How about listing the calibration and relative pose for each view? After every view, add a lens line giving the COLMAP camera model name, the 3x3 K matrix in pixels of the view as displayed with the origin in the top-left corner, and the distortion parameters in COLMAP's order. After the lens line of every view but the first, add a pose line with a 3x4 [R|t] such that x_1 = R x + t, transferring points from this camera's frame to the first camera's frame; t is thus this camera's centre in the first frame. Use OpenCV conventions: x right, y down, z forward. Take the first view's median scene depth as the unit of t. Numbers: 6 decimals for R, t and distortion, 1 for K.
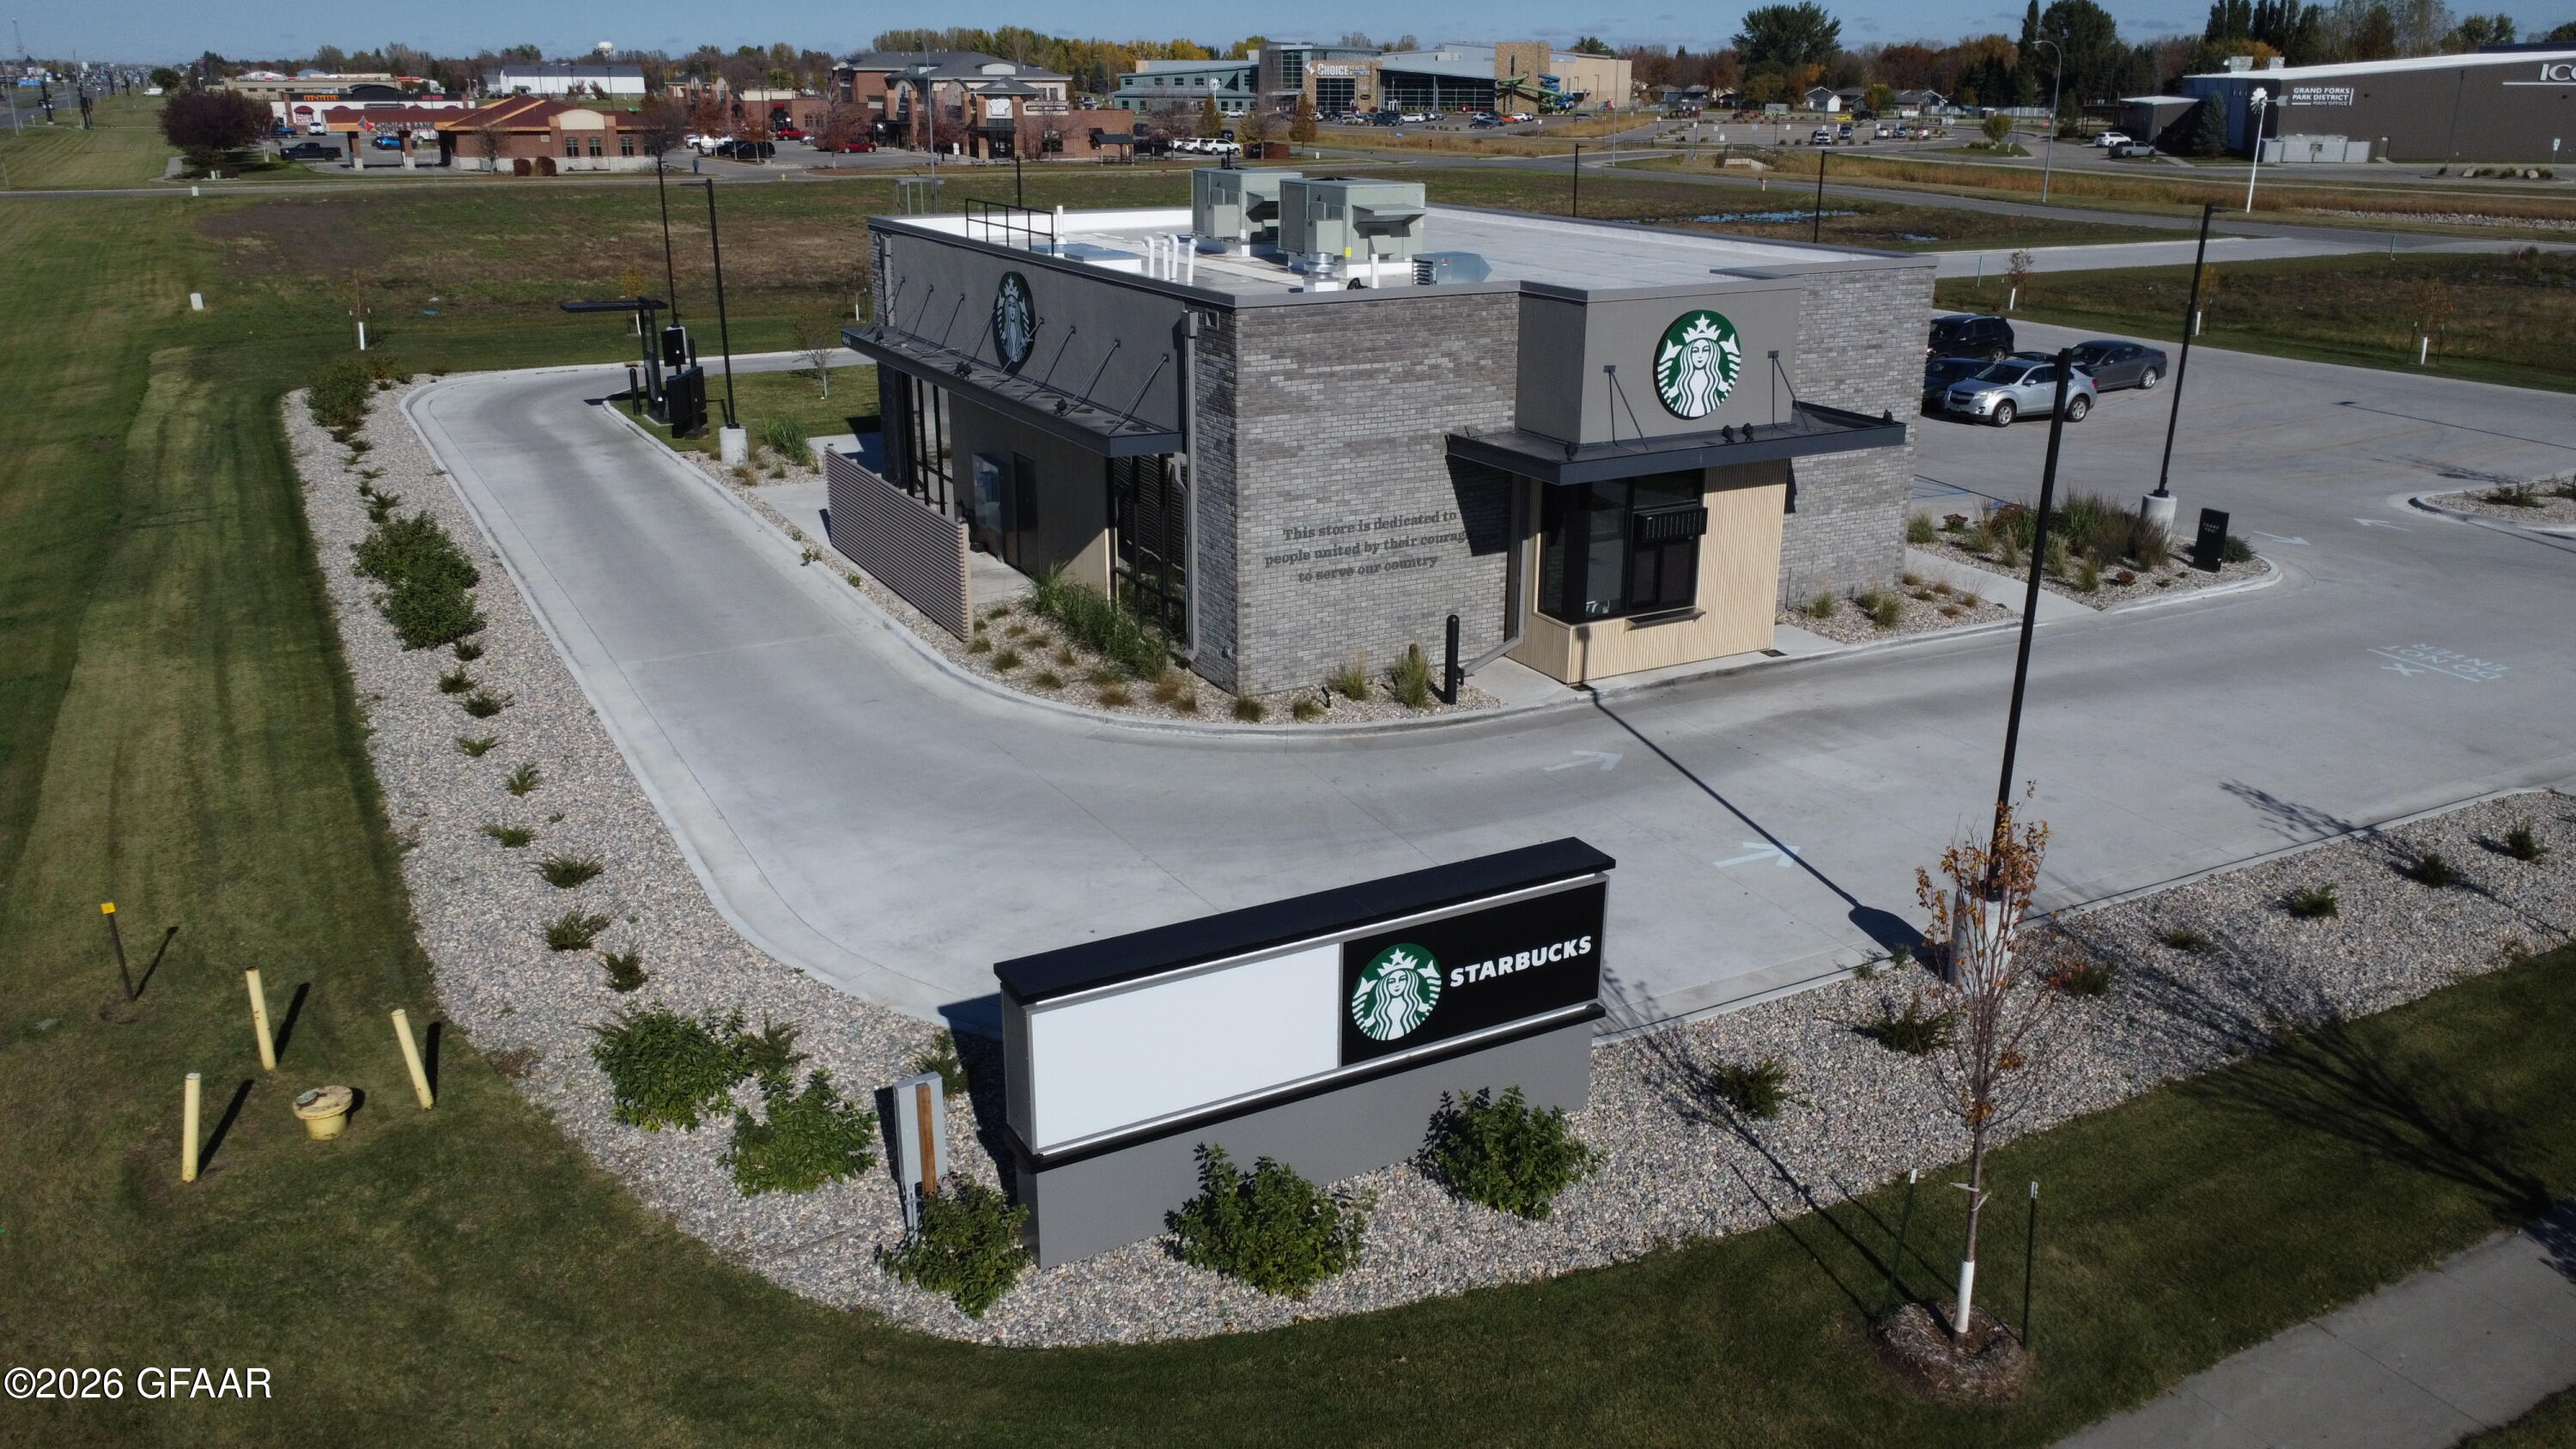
lens RADIAL K [[1914.6, 0, 1296.5], [0, 1914.6, 724.3], [0, 0, 1]] dist [0.006227, -0.008414]
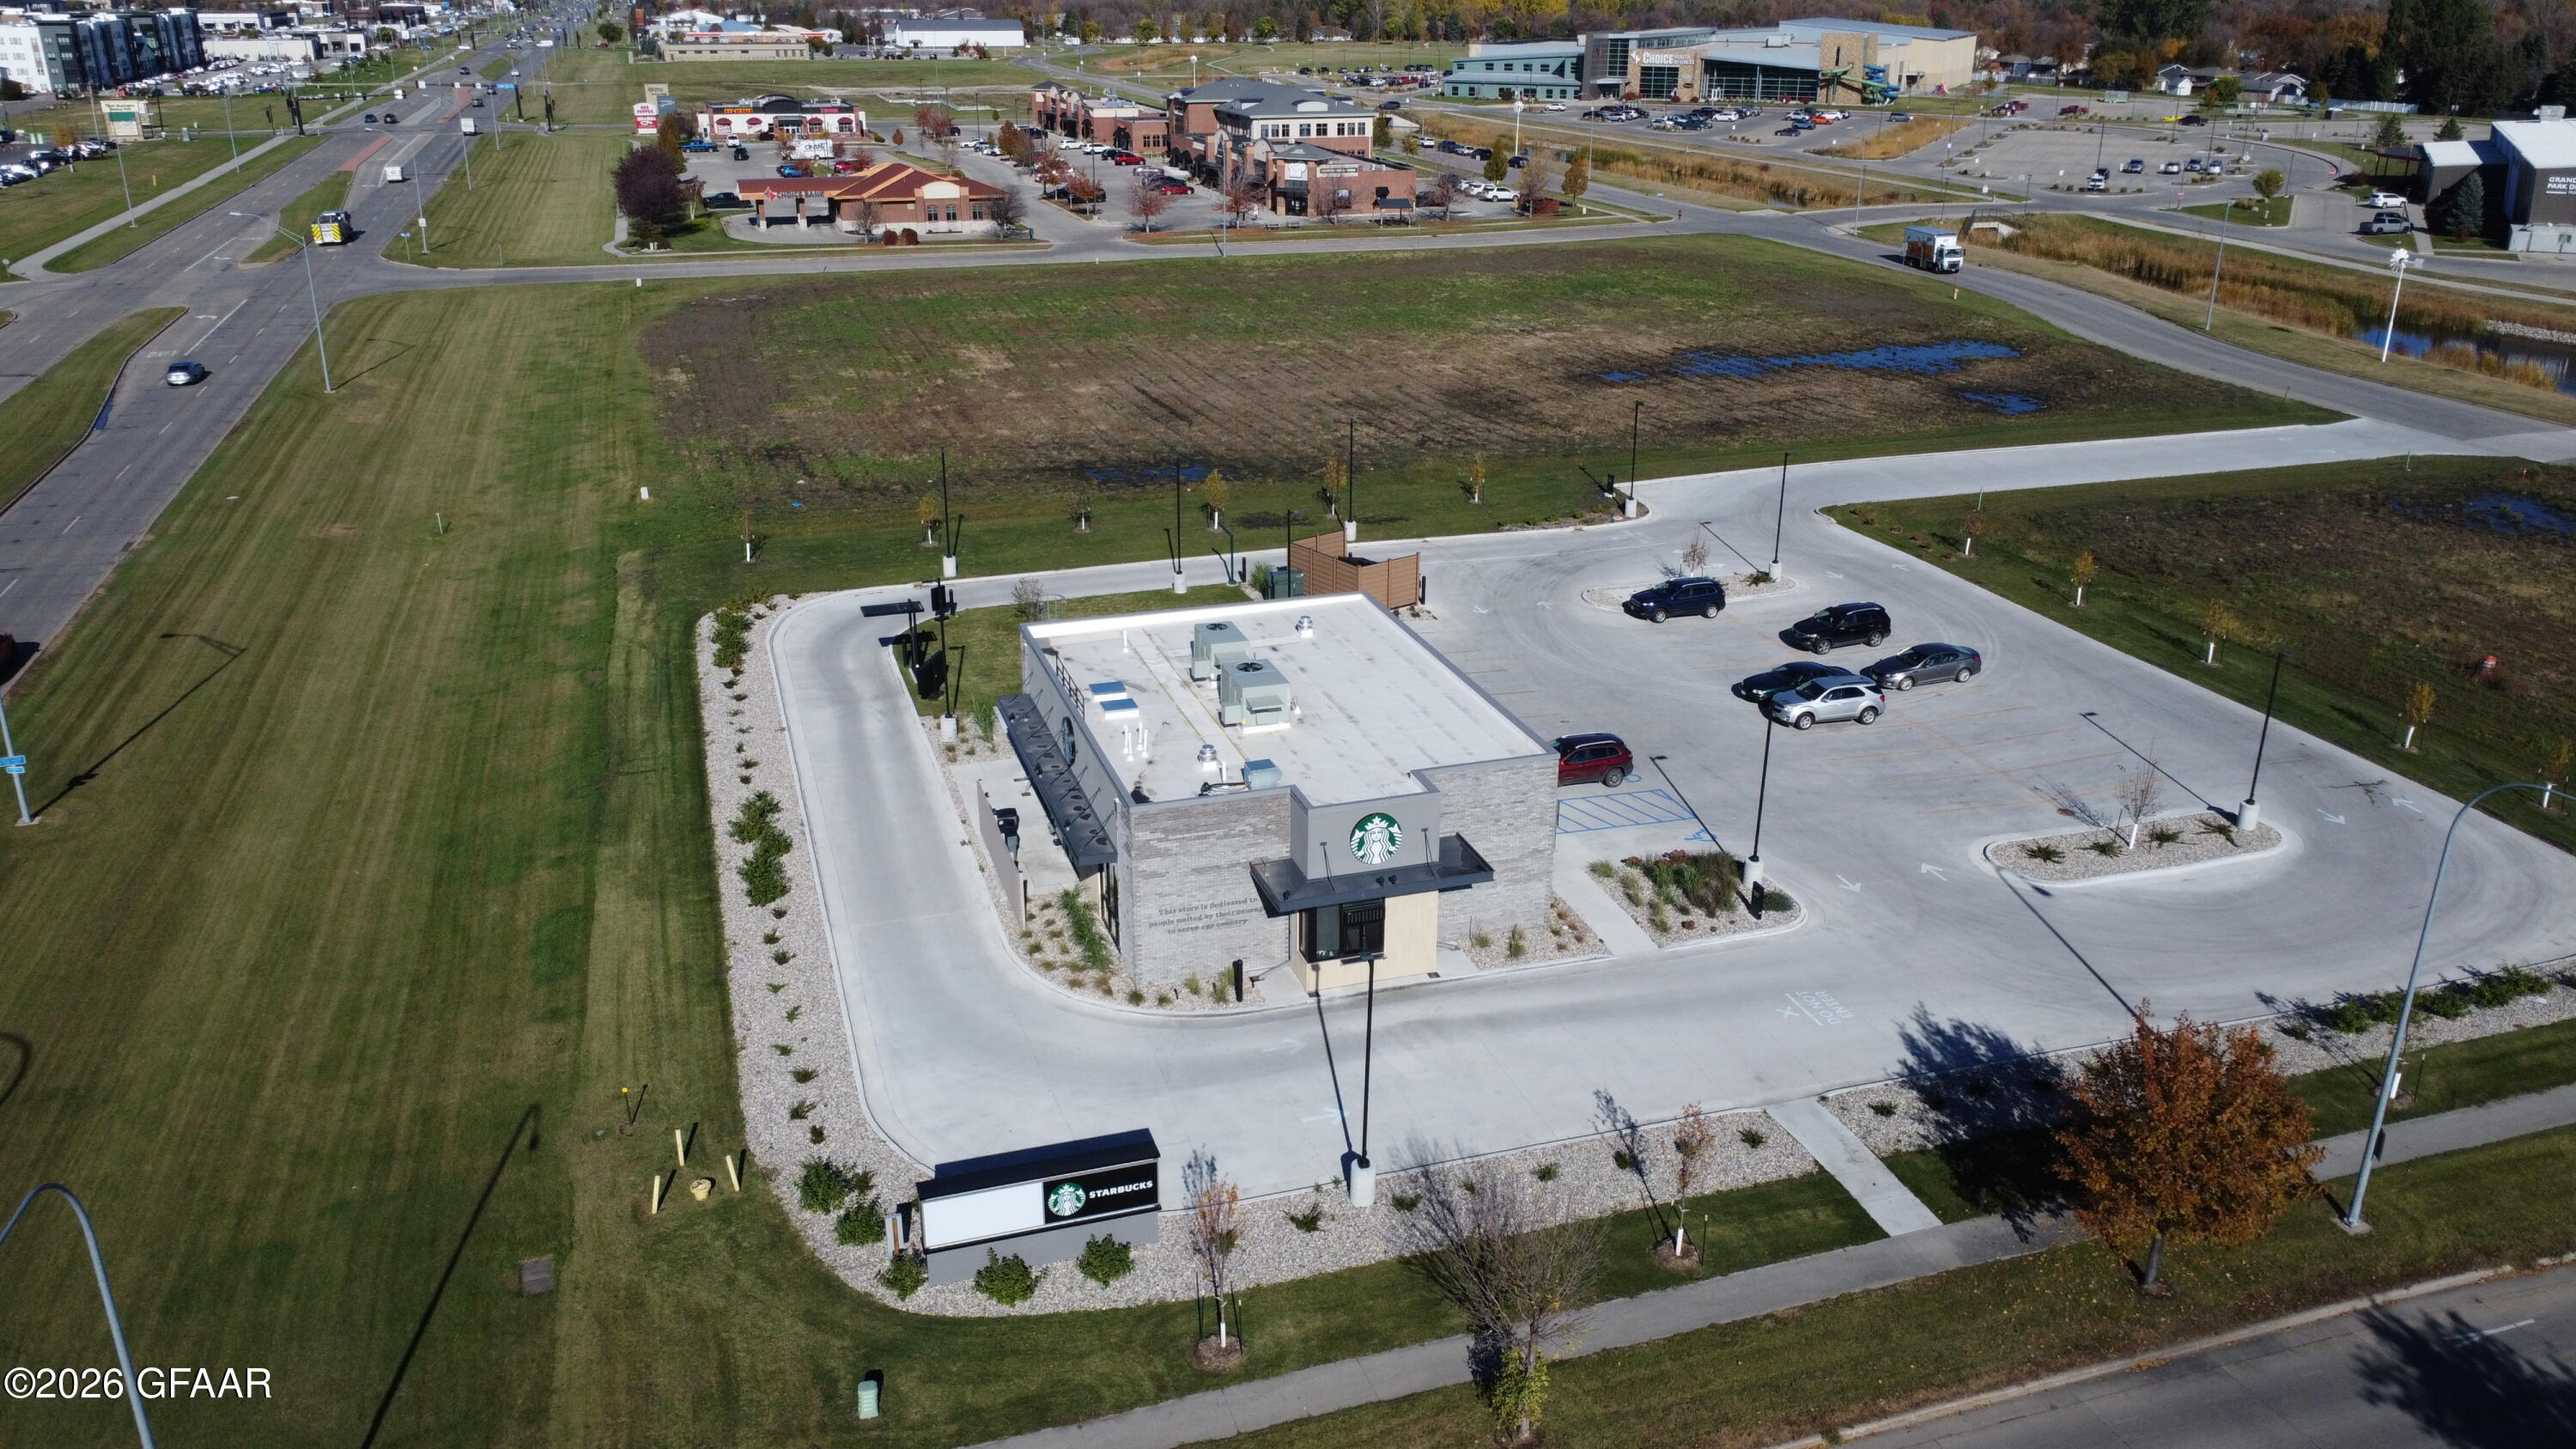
lens RADIAL K [[1914.6, 0, 1296.5], [0, 1914.6, 724.3], [0, 0, 1]] dist [0.006227, -0.008414]
pose [[0.982722, 0.067629, -0.172290, 0.458352], [-0.059758, 0.996936, 0.050479, -0.397794], [0.175175, -0.039311, 0.983752, -0.920787]]
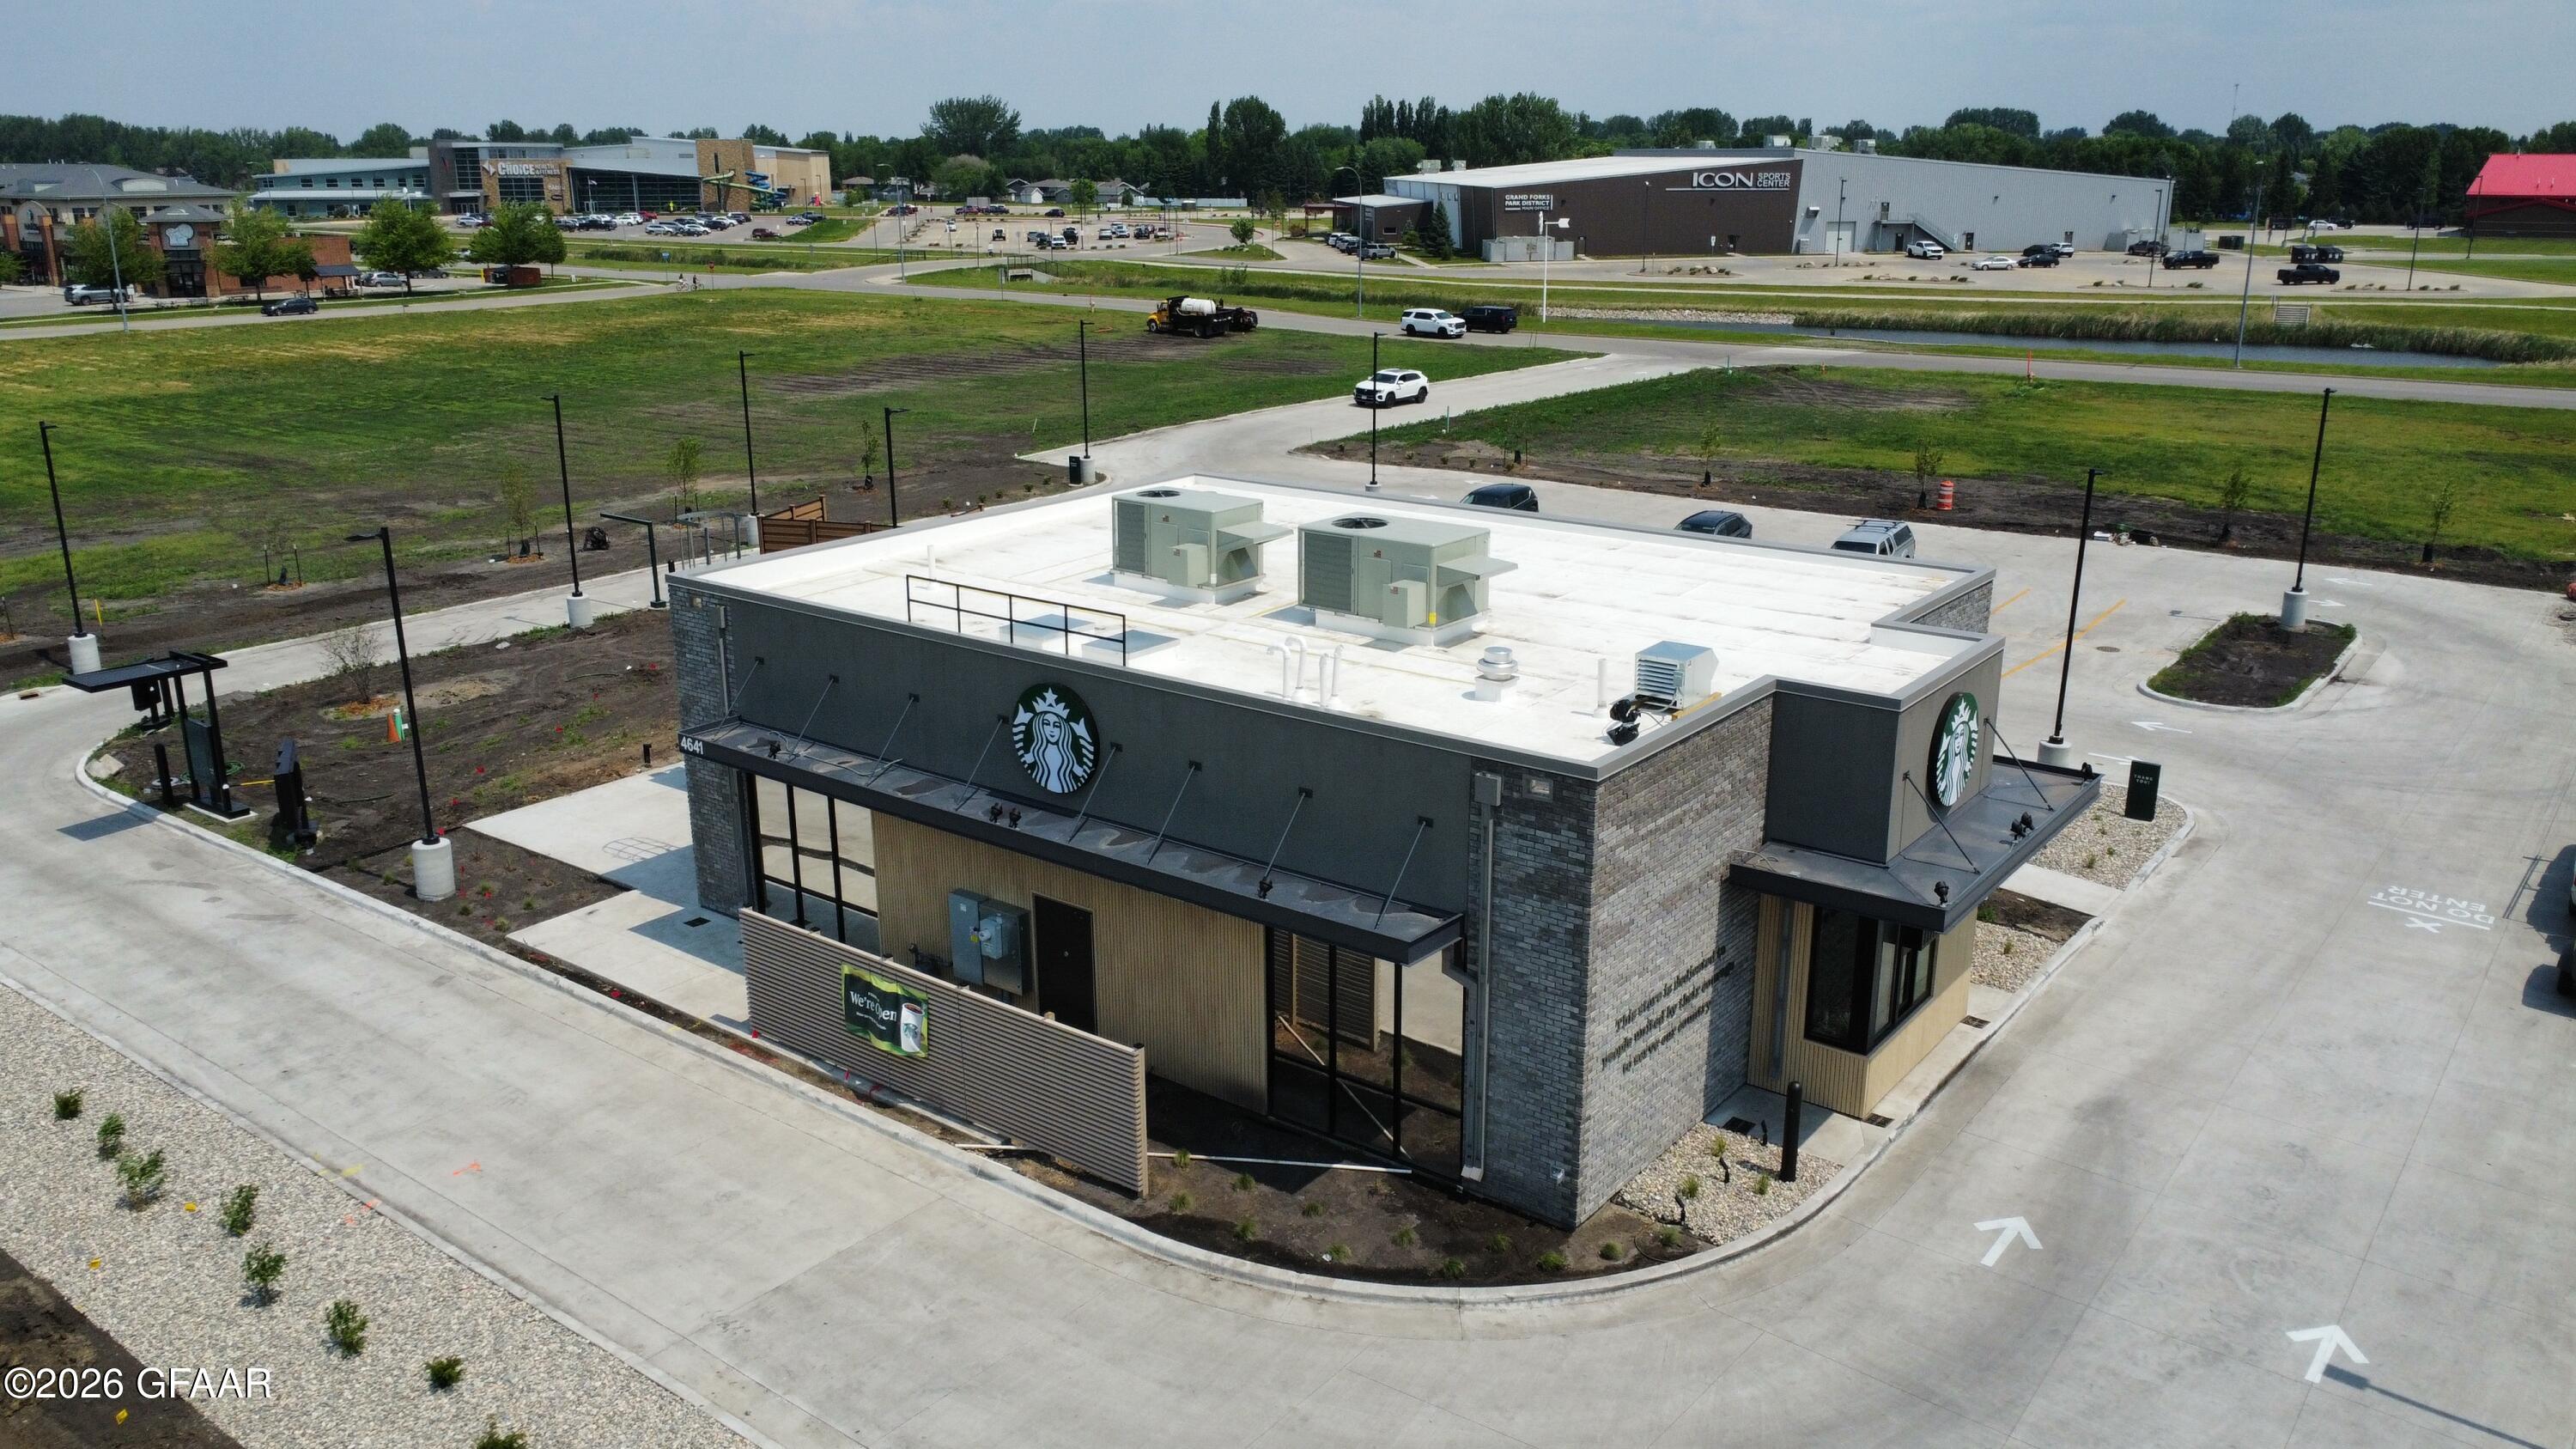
lens RADIAL K [[1914.6, 0, 1296.5], [0, 1914.6, 724.3], [0, 0, 1]] dist [0.006227, -0.008414]
pose [[0.914024, -0.121374, 0.387078, -0.429066], [0.135879, 0.990673, -0.010216, -0.233882], [-0.382228, 0.061933, 0.921990, 0.279824]]
